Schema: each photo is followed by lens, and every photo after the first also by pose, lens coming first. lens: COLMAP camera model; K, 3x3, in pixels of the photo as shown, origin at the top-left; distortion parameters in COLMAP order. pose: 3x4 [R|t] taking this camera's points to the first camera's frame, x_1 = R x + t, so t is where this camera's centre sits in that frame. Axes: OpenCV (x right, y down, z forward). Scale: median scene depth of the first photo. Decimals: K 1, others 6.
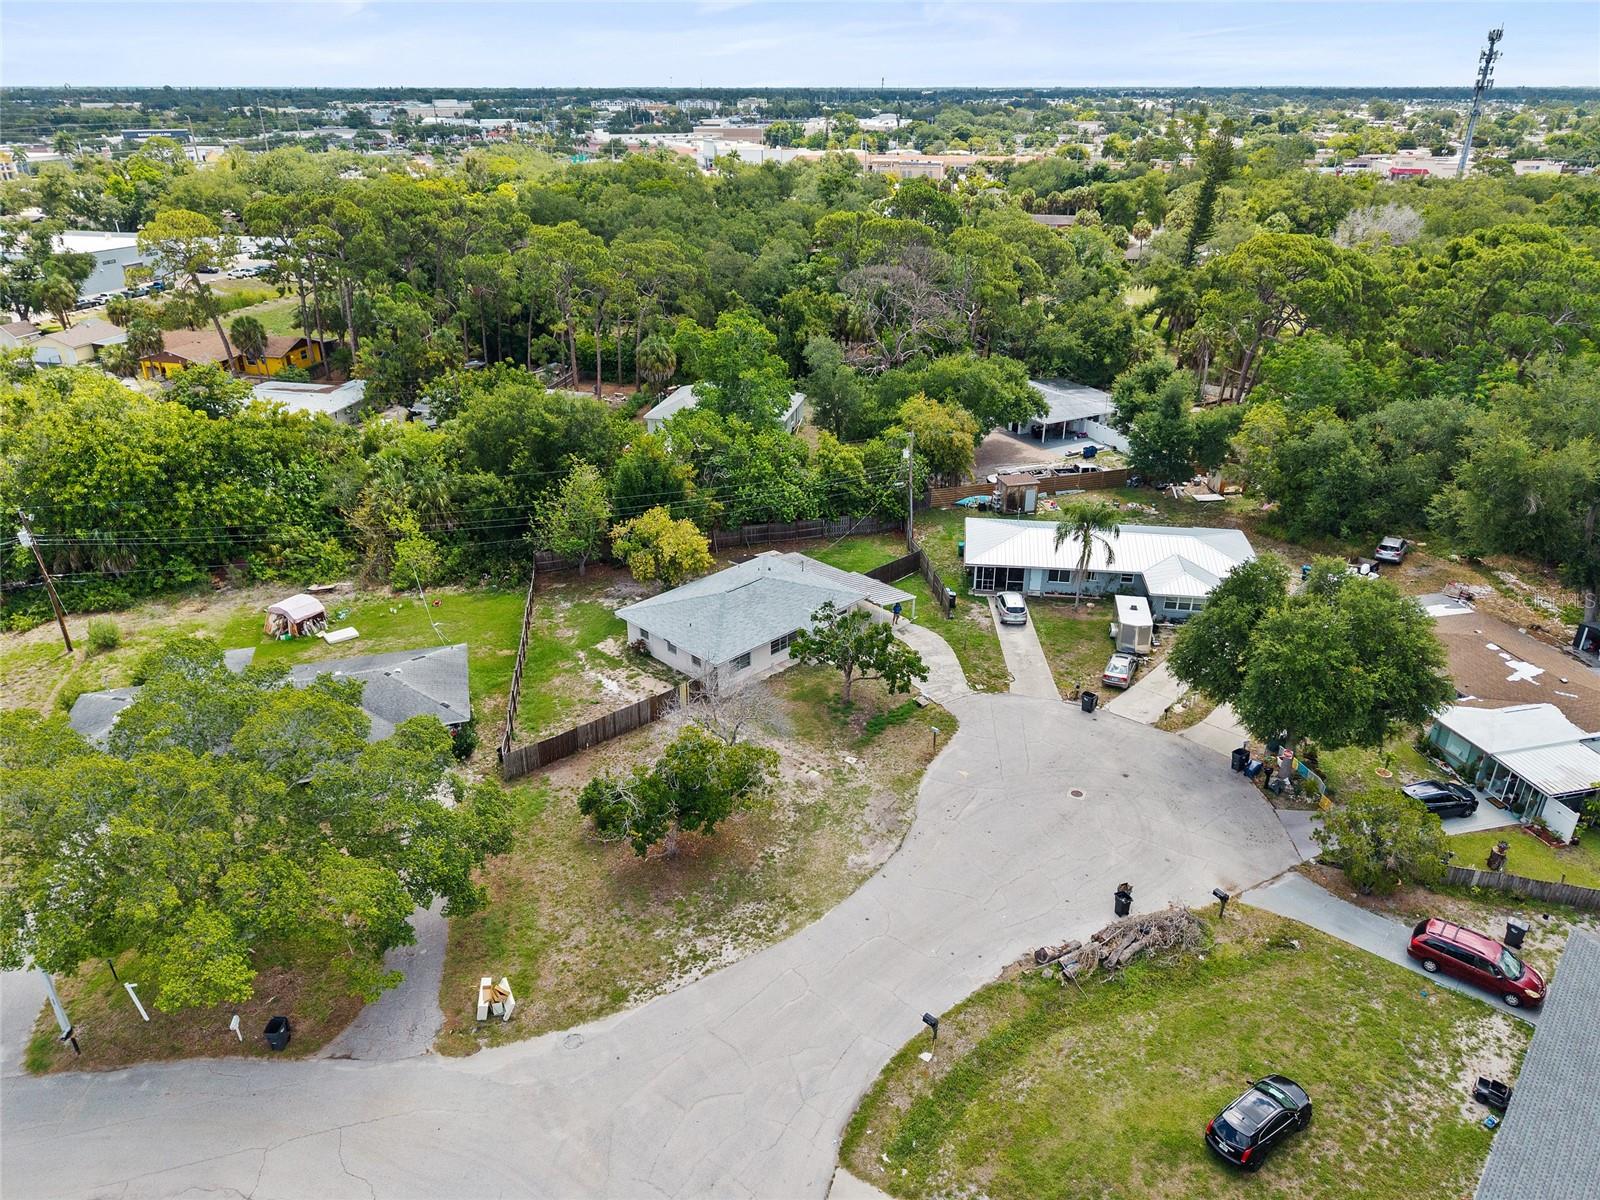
lens RADIAL K [[1071.0, 0, 800.0], [0, 1071.0, 600.0], [0, 0, 1]] dist [0.022511, -0.035150]
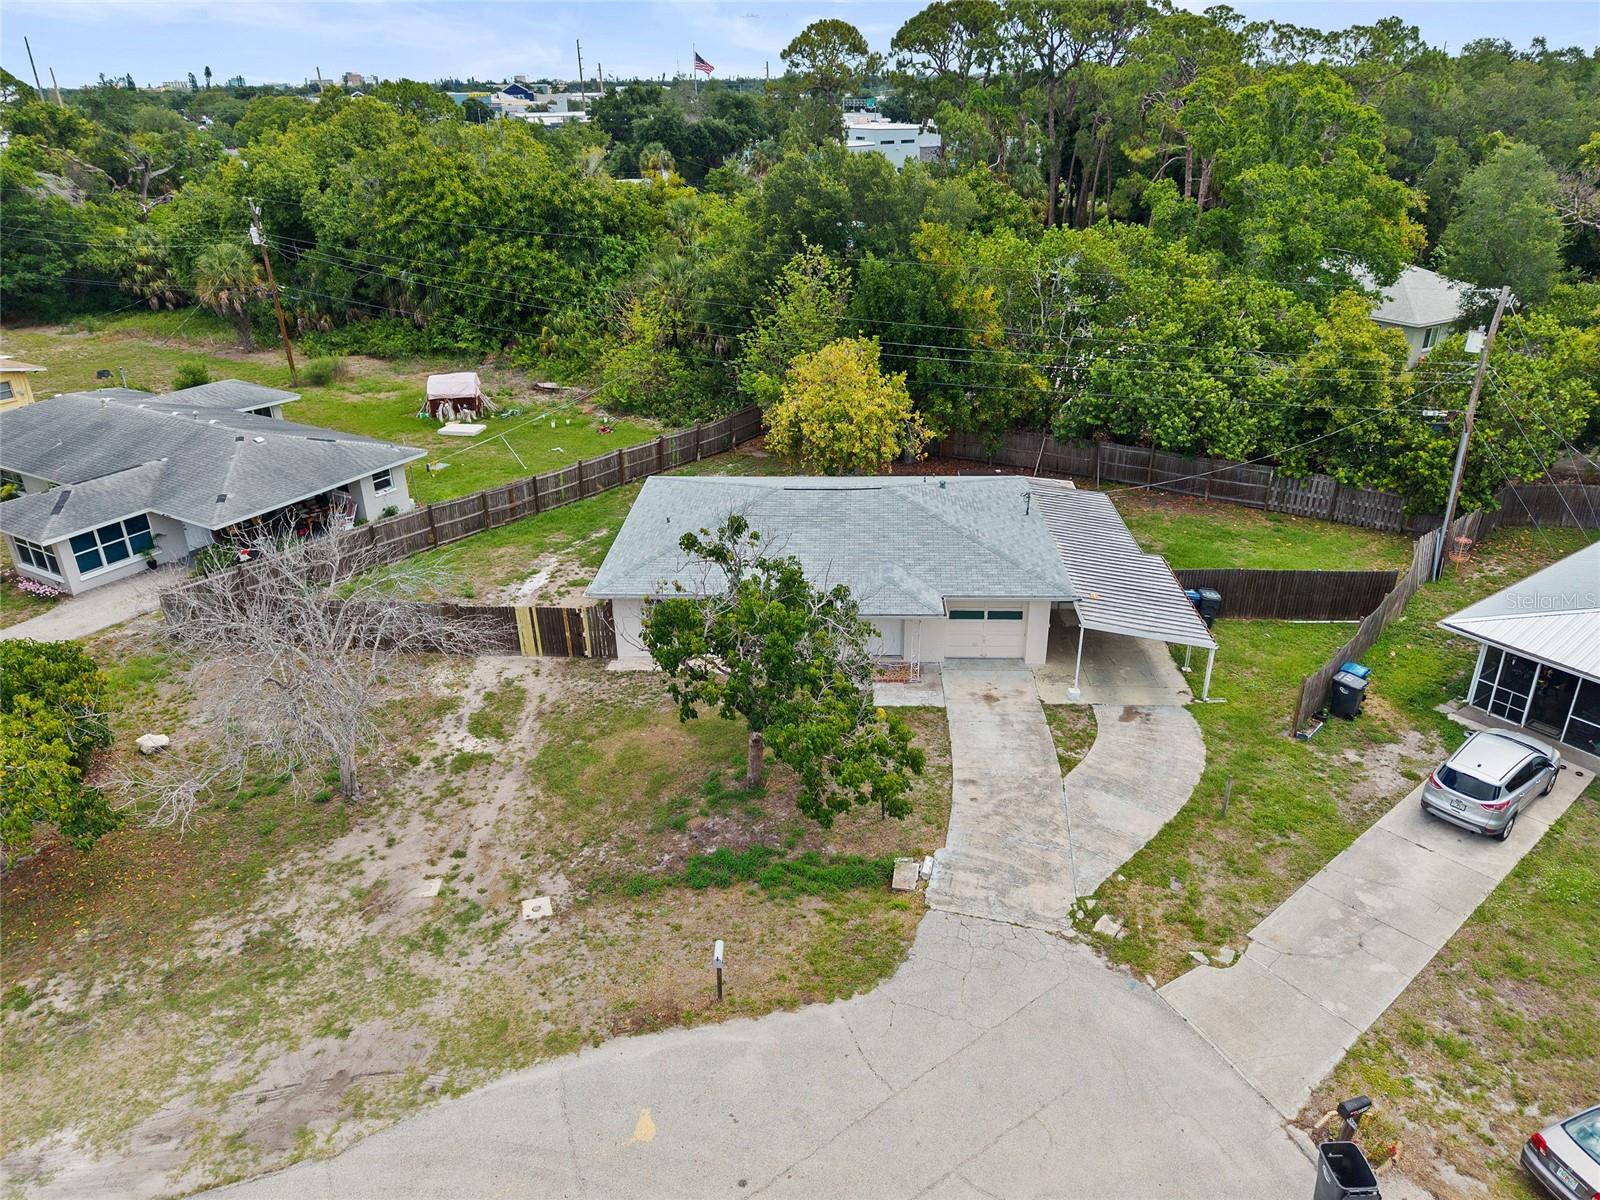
lens RADIAL K [[1094.2, 0, 806.1], [0, 1094.2, 598.7], [0, 0, 1]] dist [0.005636, -0.002281]
pose [[0.676968, 0.310609, -0.667260, 0.384434], [-0.308533, 0.942848, 0.125874, -0.035100], [0.668222, 0.120659, 0.734112, 0.882424]]
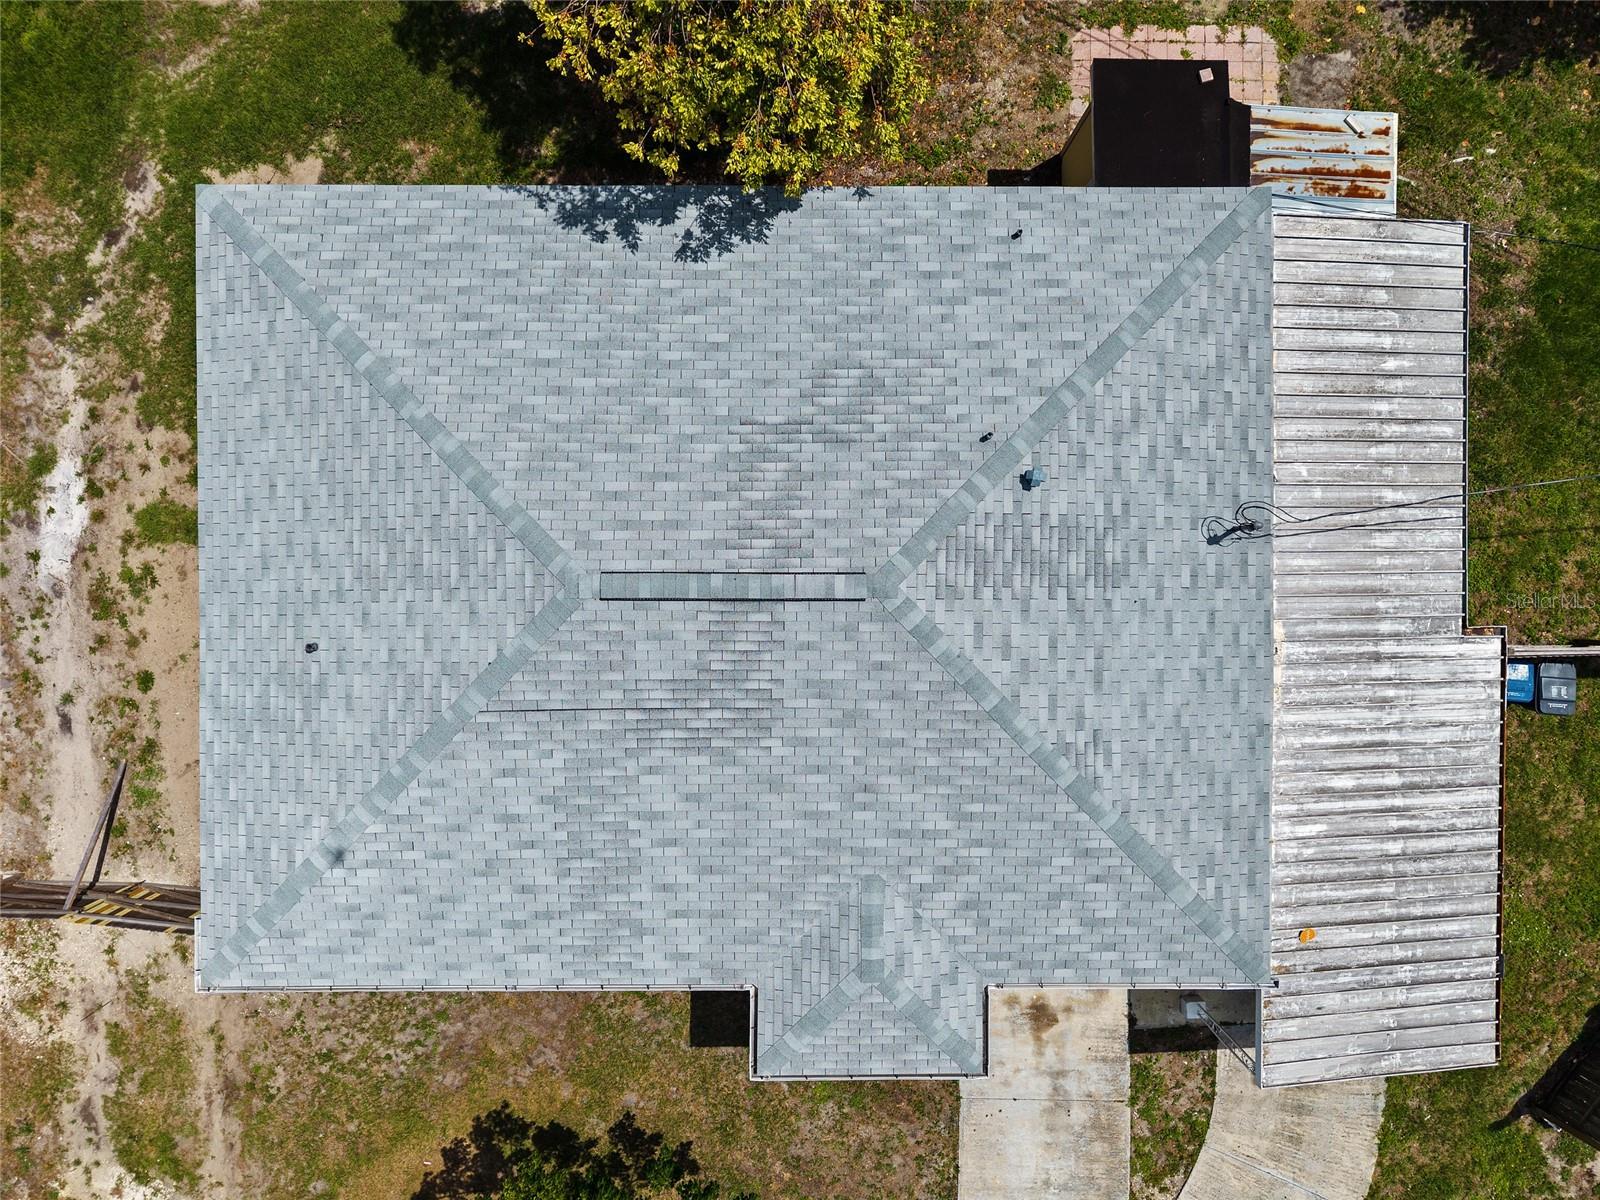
lens RADIAL K [[1071.0, 0, 800.0], [0, 1071.0, 600.0], [0, 0, 1]] dist [0.022511, -0.035150]
pose [[0.706156, 0.707695, 0.022622, -0.069296], [-0.320194, 0.290676, 0.901656, -0.241305], [0.631522, -0.643953, 0.431862, 1.283734]]
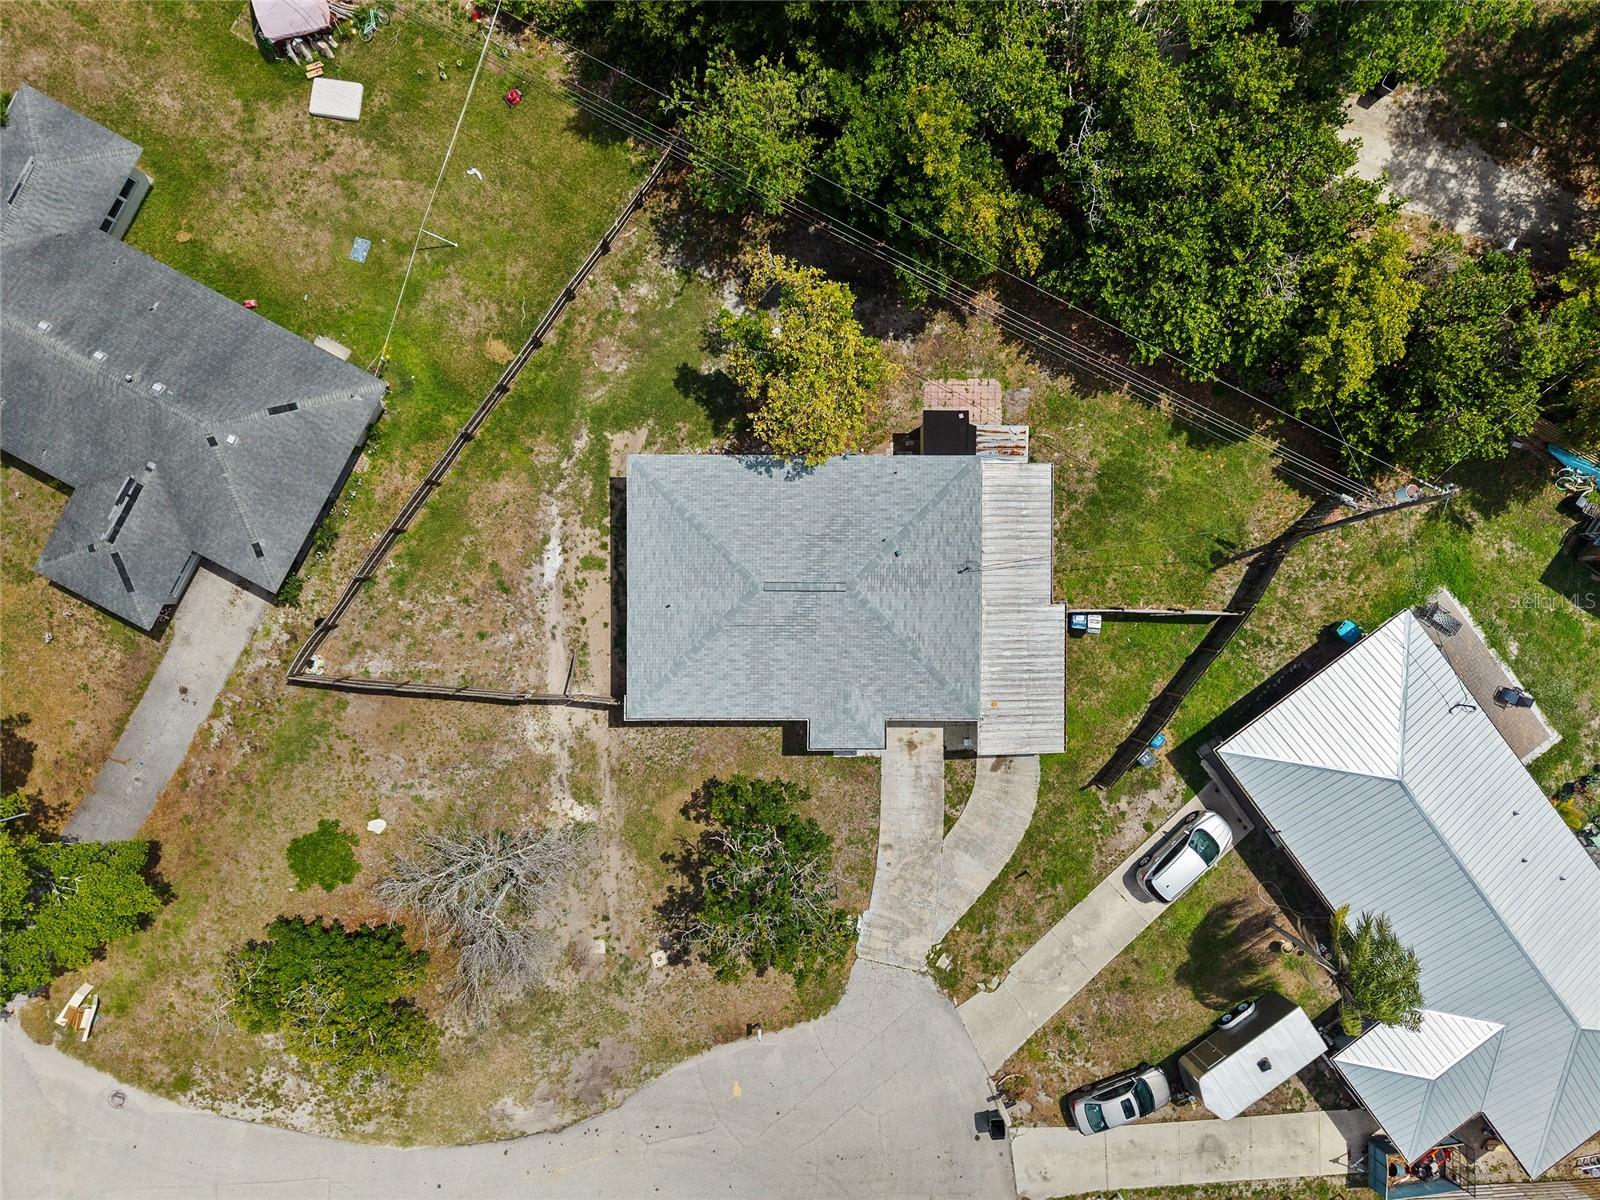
lens RADIAL K [[1071.0, 0, 800.0], [0, 1071.0, 600.0], [0, 0, 1]] dist [0.022511, -0.035150]
pose [[0.703955, 0.709822, 0.024517, -0.091405], [-0.322094, 0.288285, 0.901747, -0.720163], [0.633011, -0.642685, 0.431569, 1.035075]]
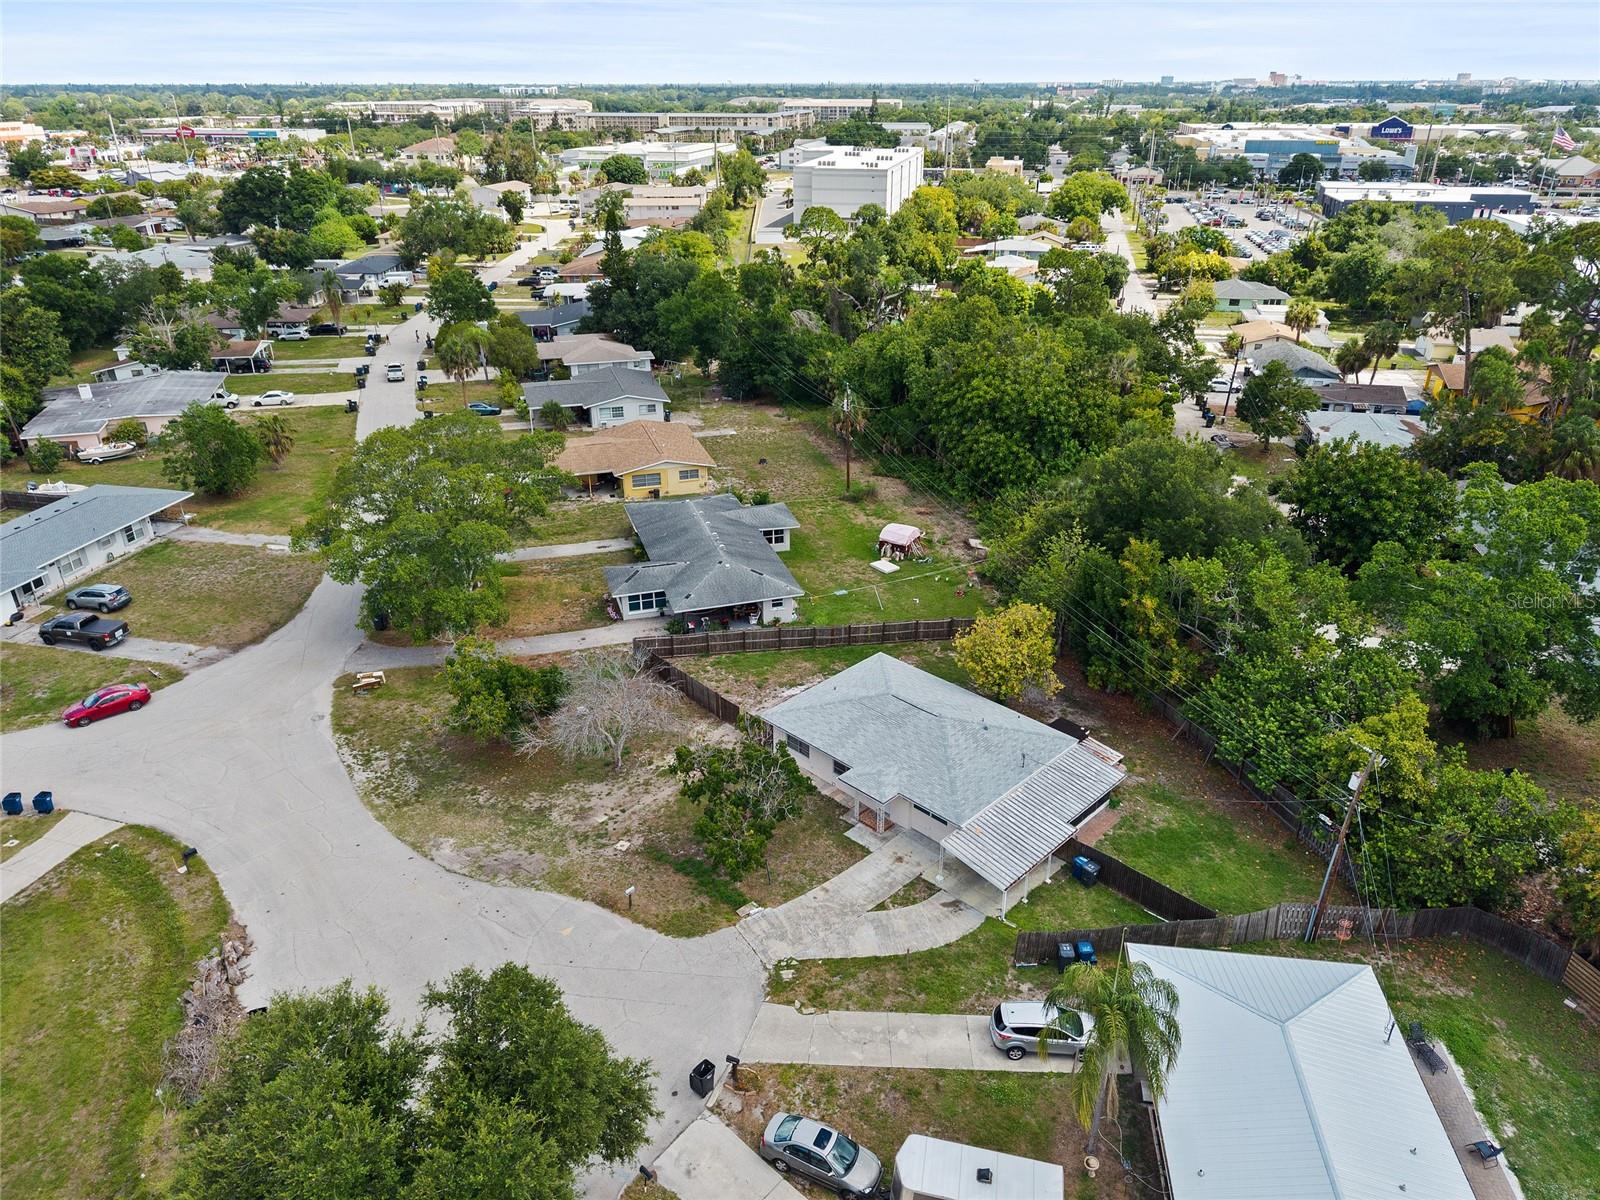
lens RADIAL K [[1071.0, 0, 800.0], [0, 1071.0, 600.0], [0, 0, 1]] dist [0.022511, -0.035150]
pose [[0.002768, 0.436488, -0.899706, 0.873592], [-0.428647, 0.813379, 0.393288, -0.494299], [0.903468, 0.384567, 0.189351, 1.019175]]
